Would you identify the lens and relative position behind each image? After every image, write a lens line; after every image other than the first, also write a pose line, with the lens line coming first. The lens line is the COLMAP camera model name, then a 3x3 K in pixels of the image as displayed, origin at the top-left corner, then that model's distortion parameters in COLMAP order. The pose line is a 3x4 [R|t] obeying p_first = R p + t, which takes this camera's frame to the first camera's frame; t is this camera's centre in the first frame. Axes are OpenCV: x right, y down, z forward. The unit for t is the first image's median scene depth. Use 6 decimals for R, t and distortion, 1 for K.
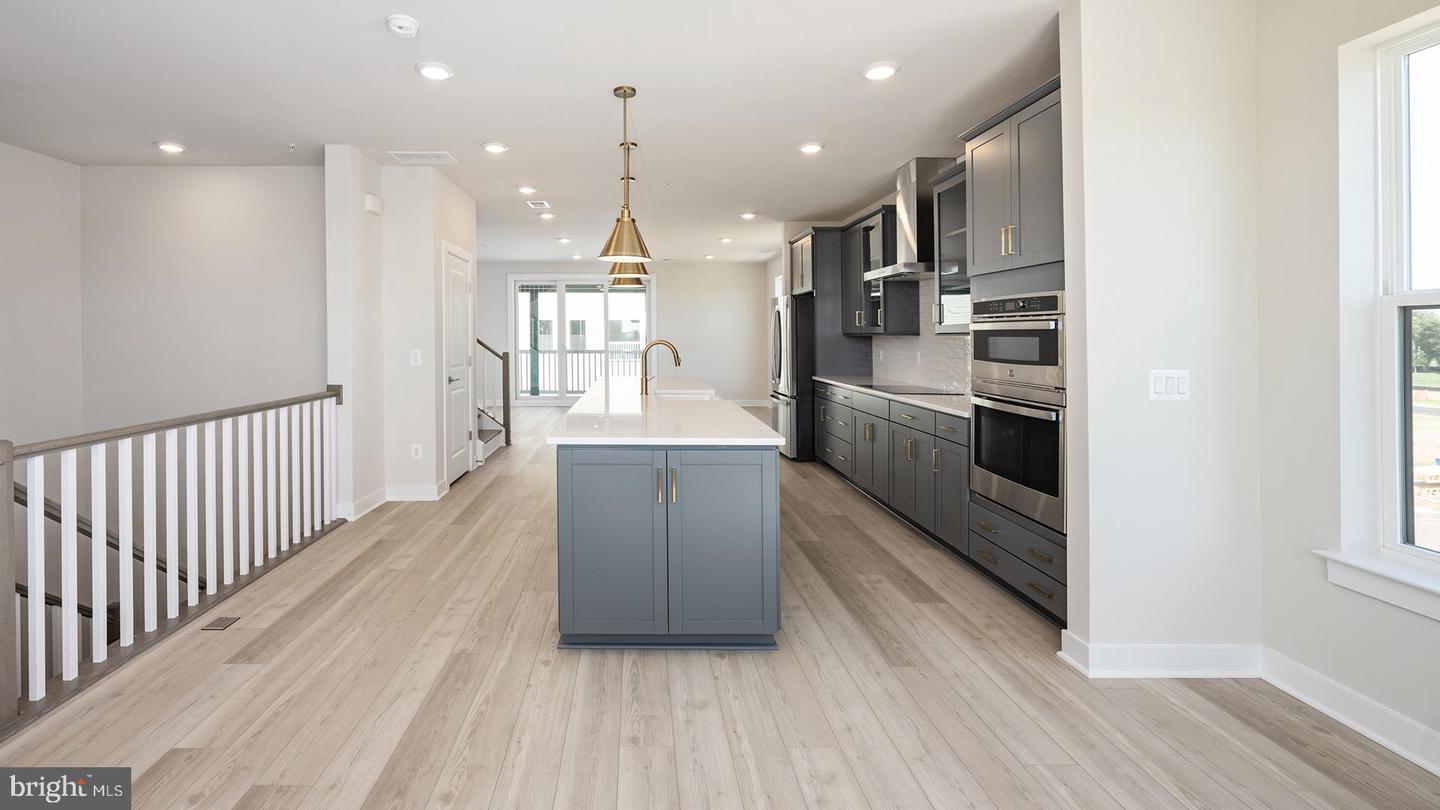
lens RADIAL K [[612.2, 0, 633.5], [0, 612.2, 333.0], [0, 0, 1]] dist [-0.003049, -0.000174]
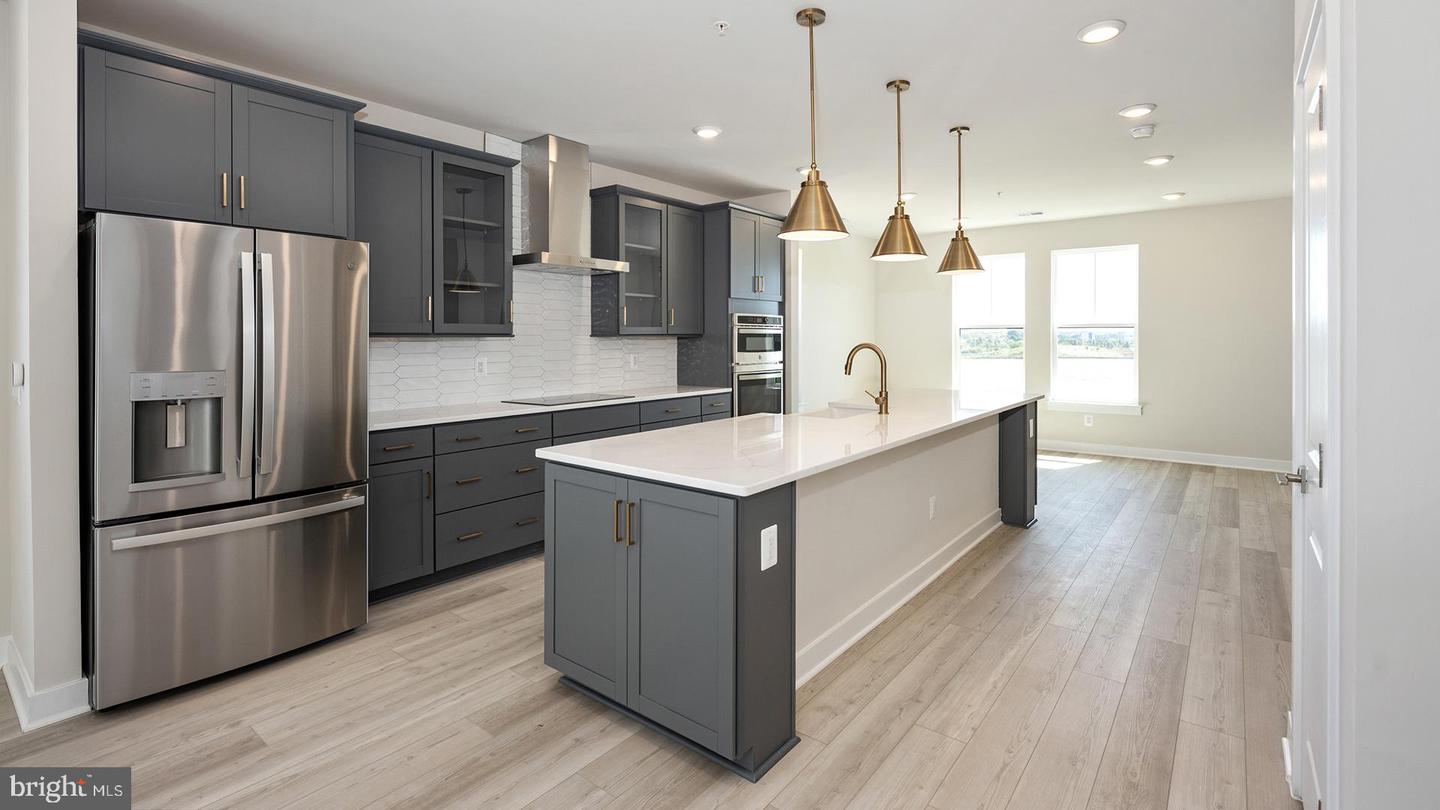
lens RADIAL K [[652.1, 0, 723.7], [0, 652.1, 337.1], [0, 0, 1]] dist [-0.000153, -0.000058]
pose [[-0.790446, -0.000705, 0.612532, -0.513971], [-0.002179, 0.999996, -0.001662, 0.009498], [-0.612528, -0.002649, -0.790444, 2.800804]]
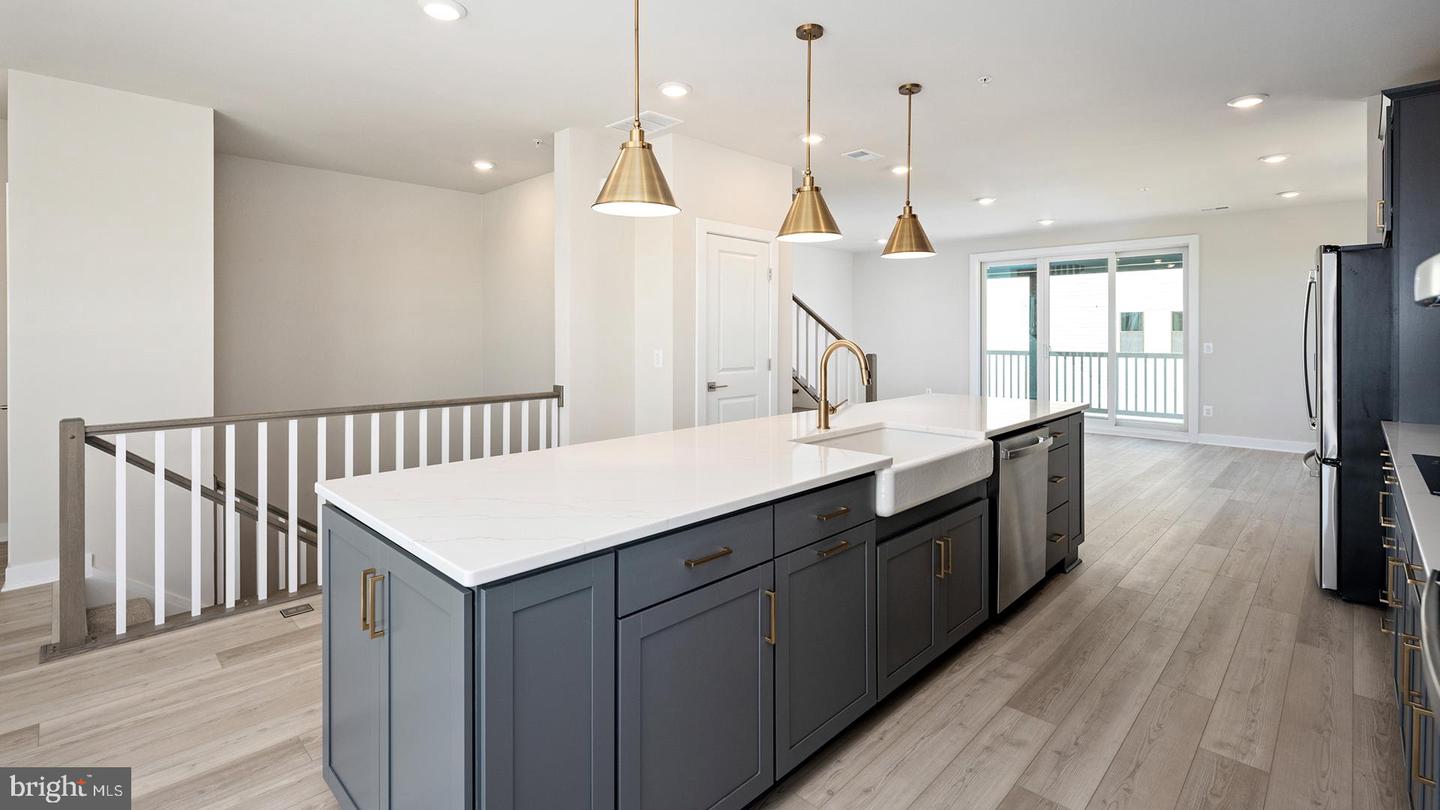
lens RADIAL K [[652.1, 0, 723.7], [0, 652.1, 337.1], [0, 0, 1]] dist [-0.000153, -0.000058]
pose [[0.719526, 0.000066, -0.694466, 0.628226], [0.005595, 0.999967, 0.005892, 0.008687], [0.694443, -0.008125, 0.719501, 0.725559]]
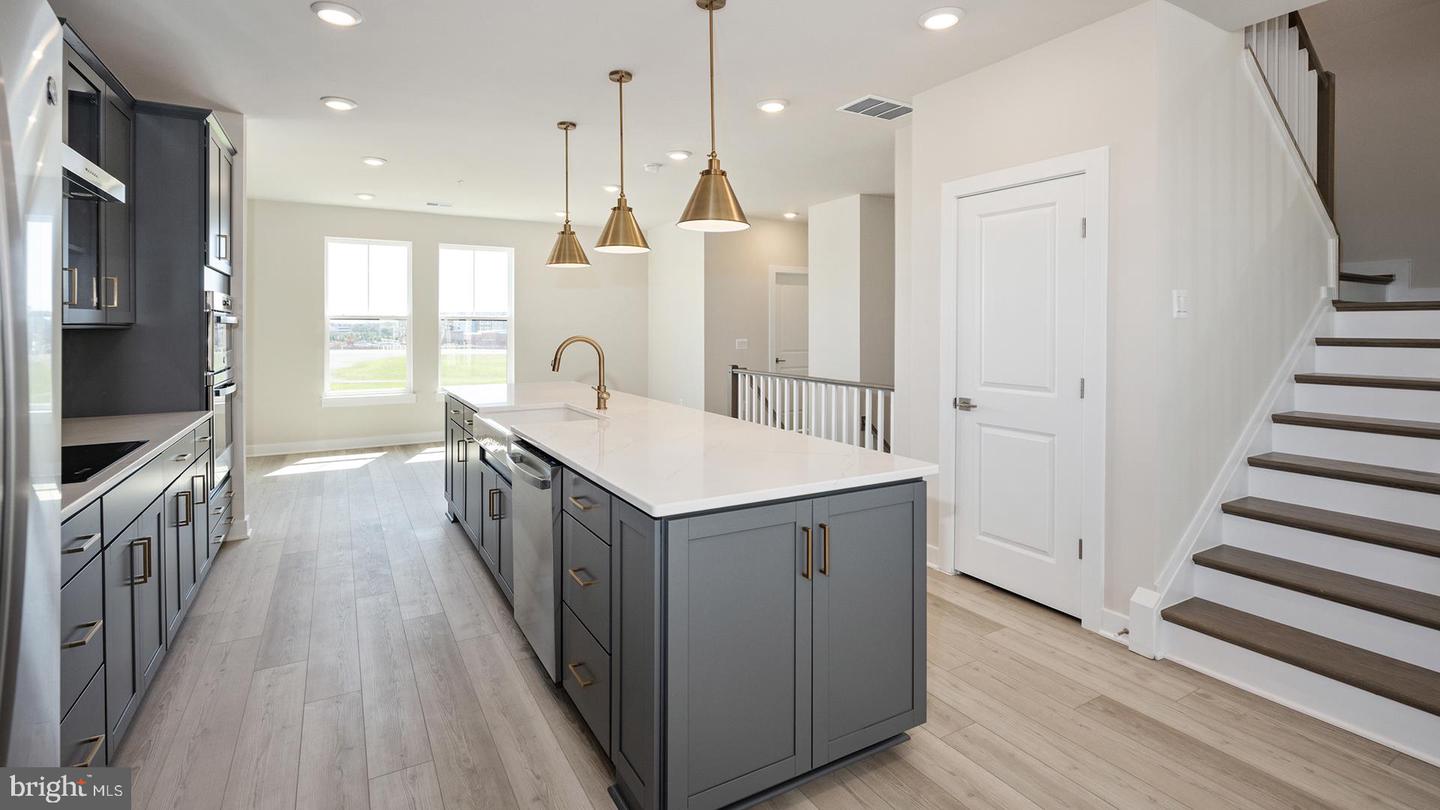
lens RADIAL K [[652.1, 0, 723.7], [0, 652.1, 337.1], [0, 0, 1]] dist [-0.000153, -0.000058]
pose [[-0.857954, 0.001508, -0.513725, 0.466811], [-0.002143, 0.999976, 0.006514, 0.011755], [0.513722, 0.006690, -0.857930, 2.767734]]
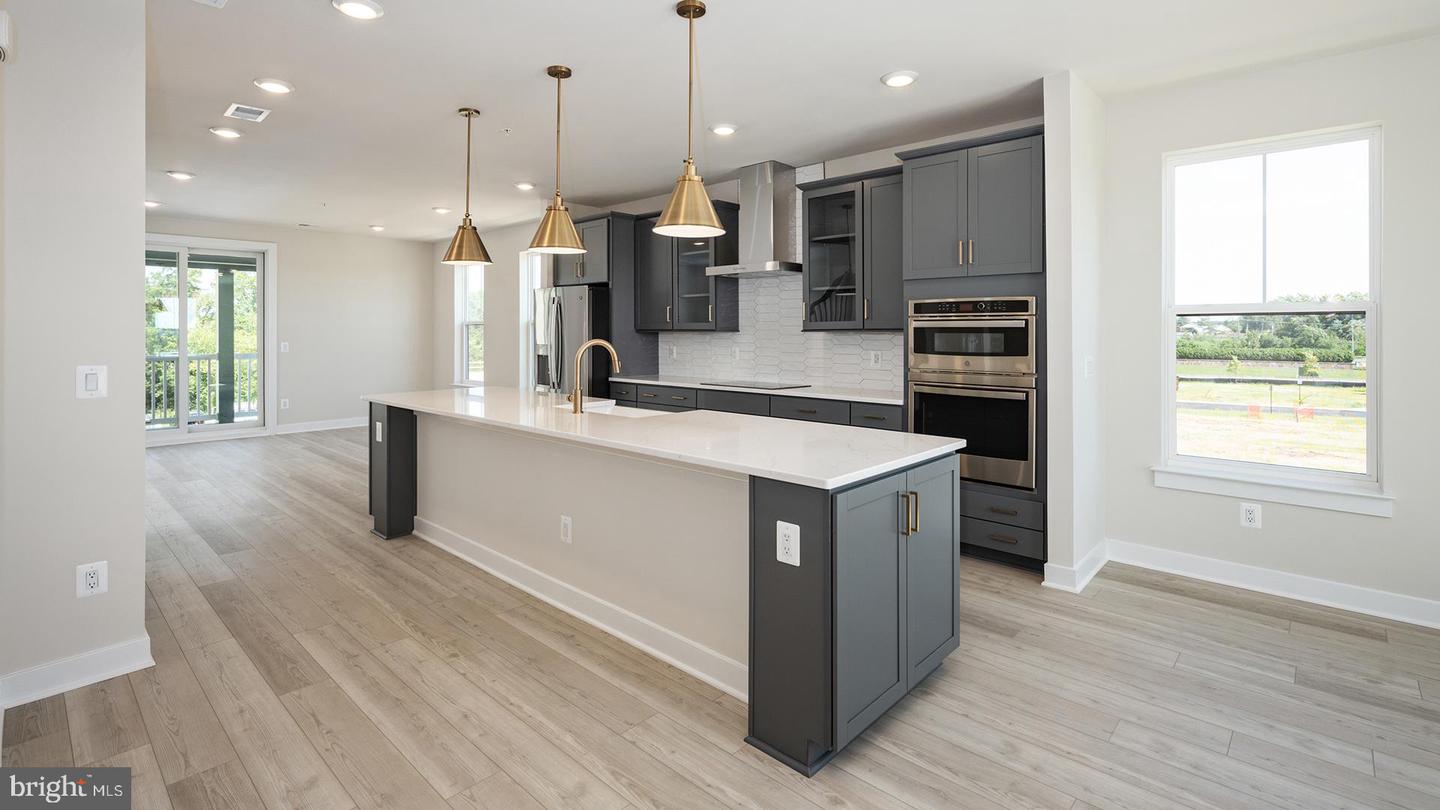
lens RADIAL K [[658.3, 0, 712.2], [0, 658.3, 330.8], [0, 0, 1]] dist [-0.000765, -0.000126]
pose [[0.681161, -0.002068, 0.732131, -0.712161], [-0.000627, 0.999994, 0.003409, -0.002589], [-0.732133, -0.002781, 0.681156, 0.532913]]
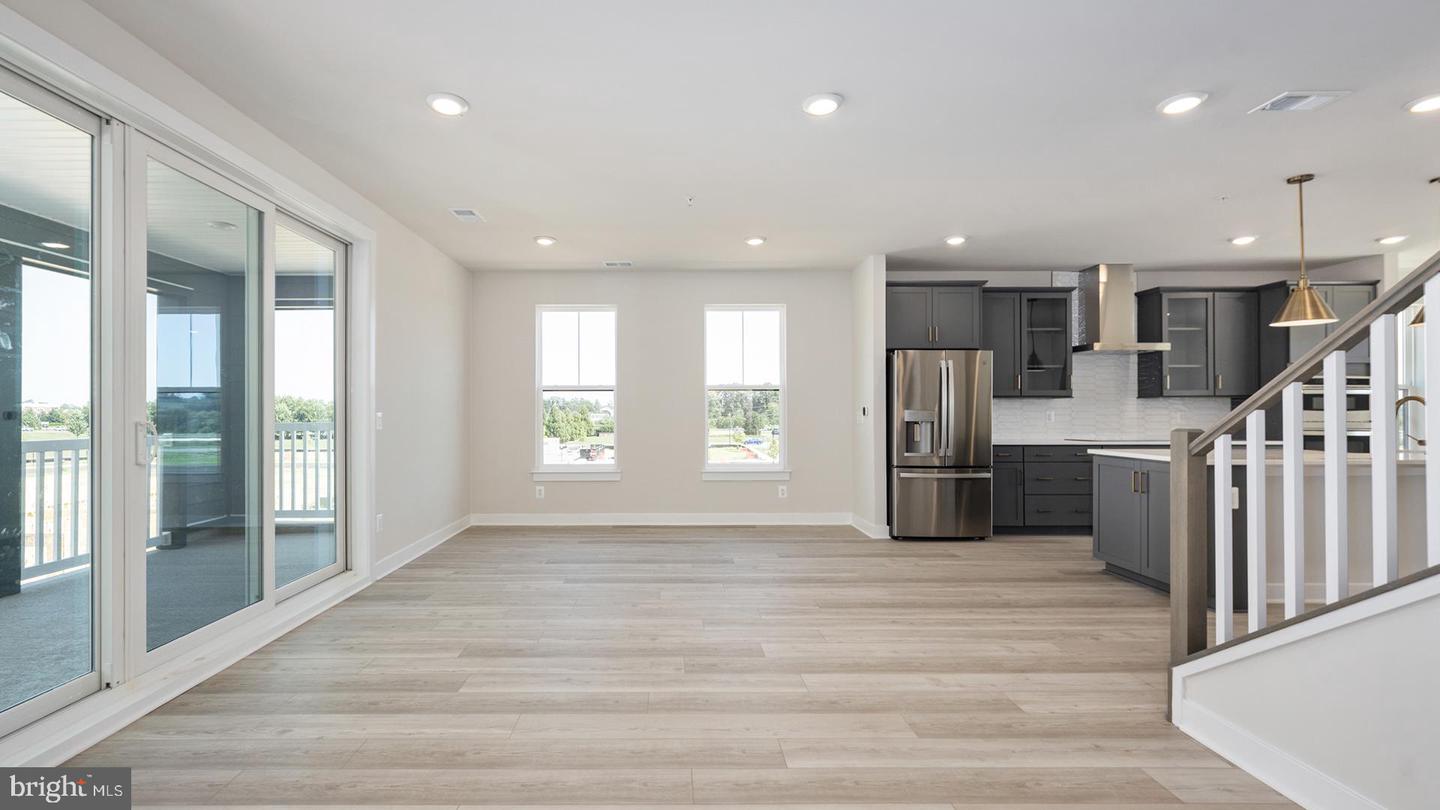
lens RADIAL K [[591.1, 0, 666.0], [0, 591.1, 410.4], [0, 0, 1]] dist [-0.000841, -0.000105]
pose [[-0.001994, 0.002501, 0.999995, -1.378298], [-0.001544, 0.999996, -0.002504, 0.061434], [-0.999997, -0.001549, -0.001990, 3.409418]]
